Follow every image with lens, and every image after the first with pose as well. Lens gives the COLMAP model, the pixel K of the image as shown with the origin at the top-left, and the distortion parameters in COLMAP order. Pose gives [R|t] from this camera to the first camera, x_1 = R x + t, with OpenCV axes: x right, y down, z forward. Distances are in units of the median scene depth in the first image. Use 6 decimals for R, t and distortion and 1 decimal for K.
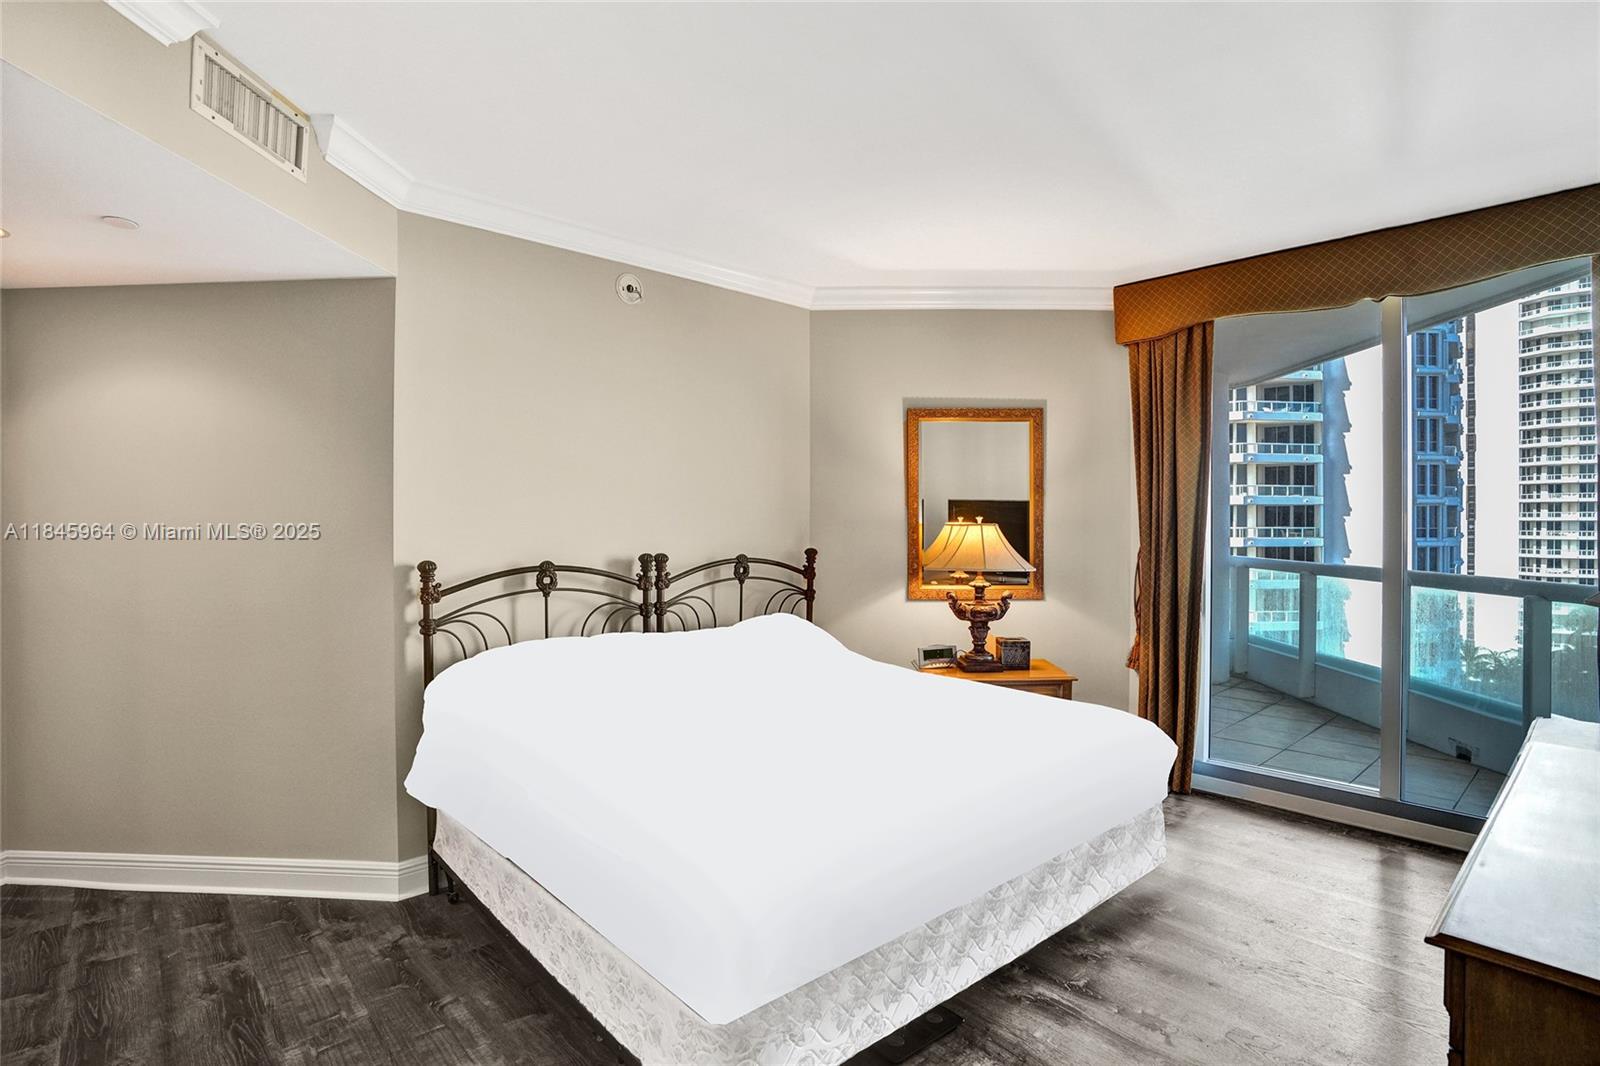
lens RADIAL K [[785.6, 0, 806.6], [0, 785.6, 525.9], [0, 0, 1]] dist [-0.063975, 0.023360]
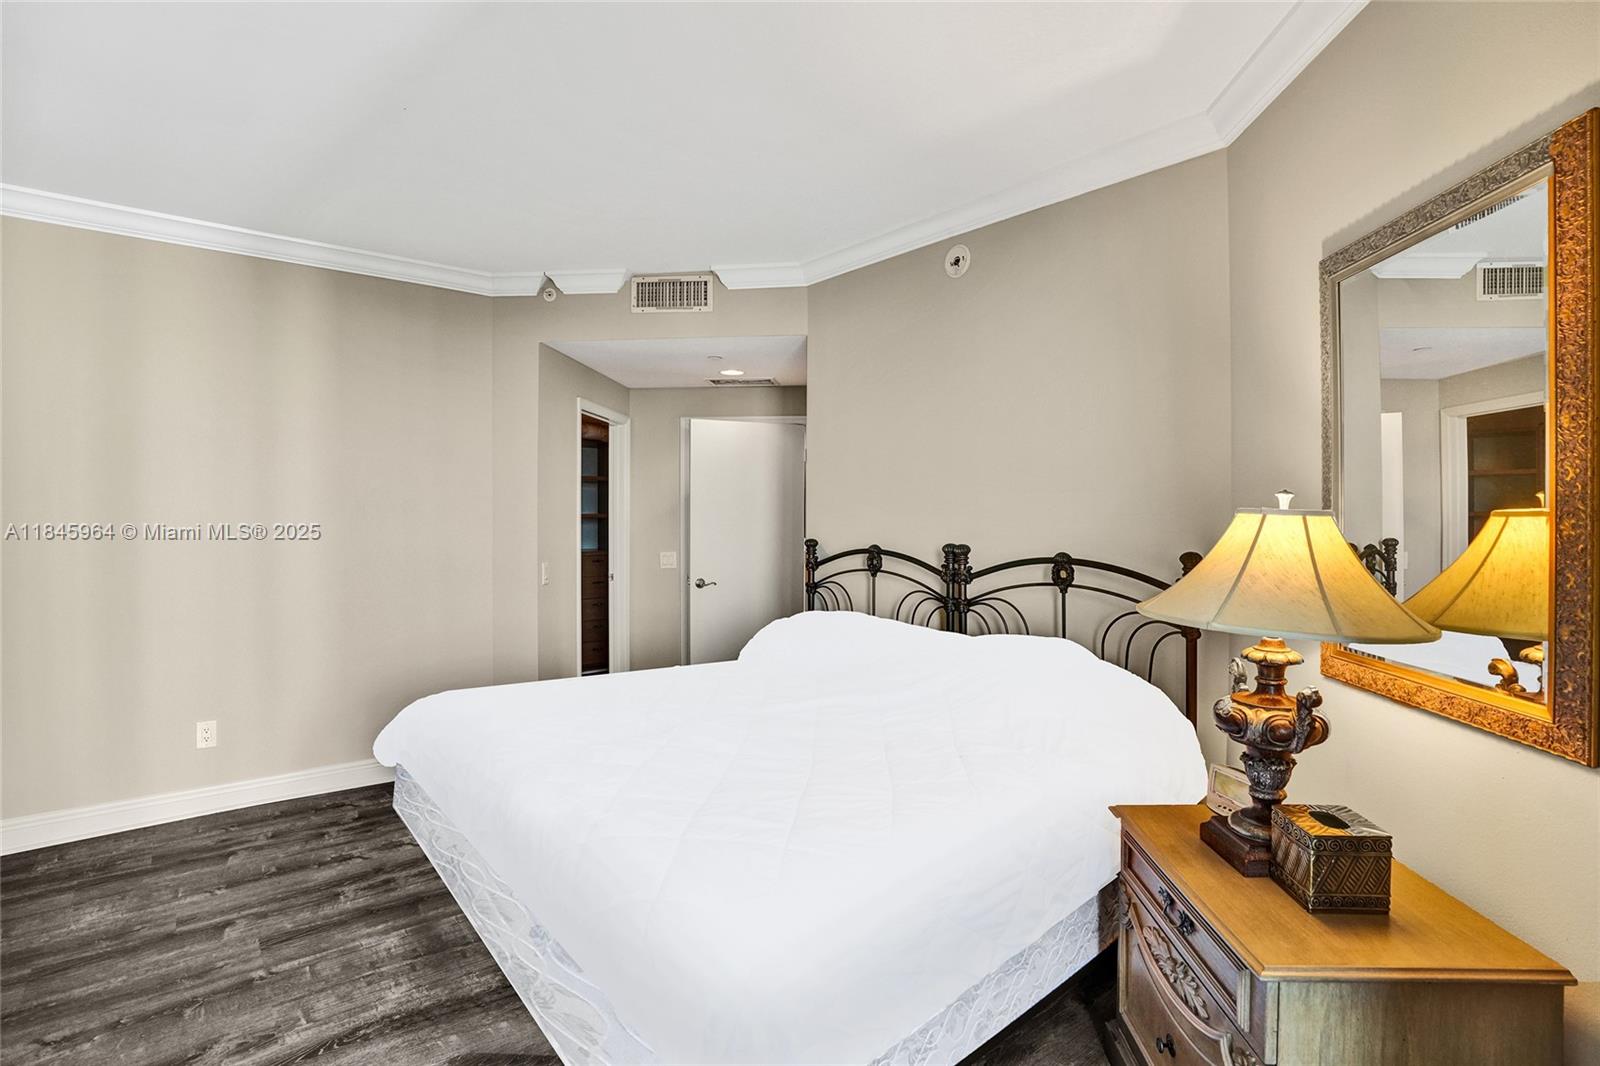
lens RADIAL K [[785.6, 0, 806.6], [0, 785.6, 525.9], [0, 0, 1]] dist [-0.063975, 0.023360]
pose [[-0.051472, 0.010003, -0.998624, 0.720320], [-0.010269, 0.999892, 0.010545, 0.006181], [0.998622, 0.010798, -0.051364, 0.868304]]
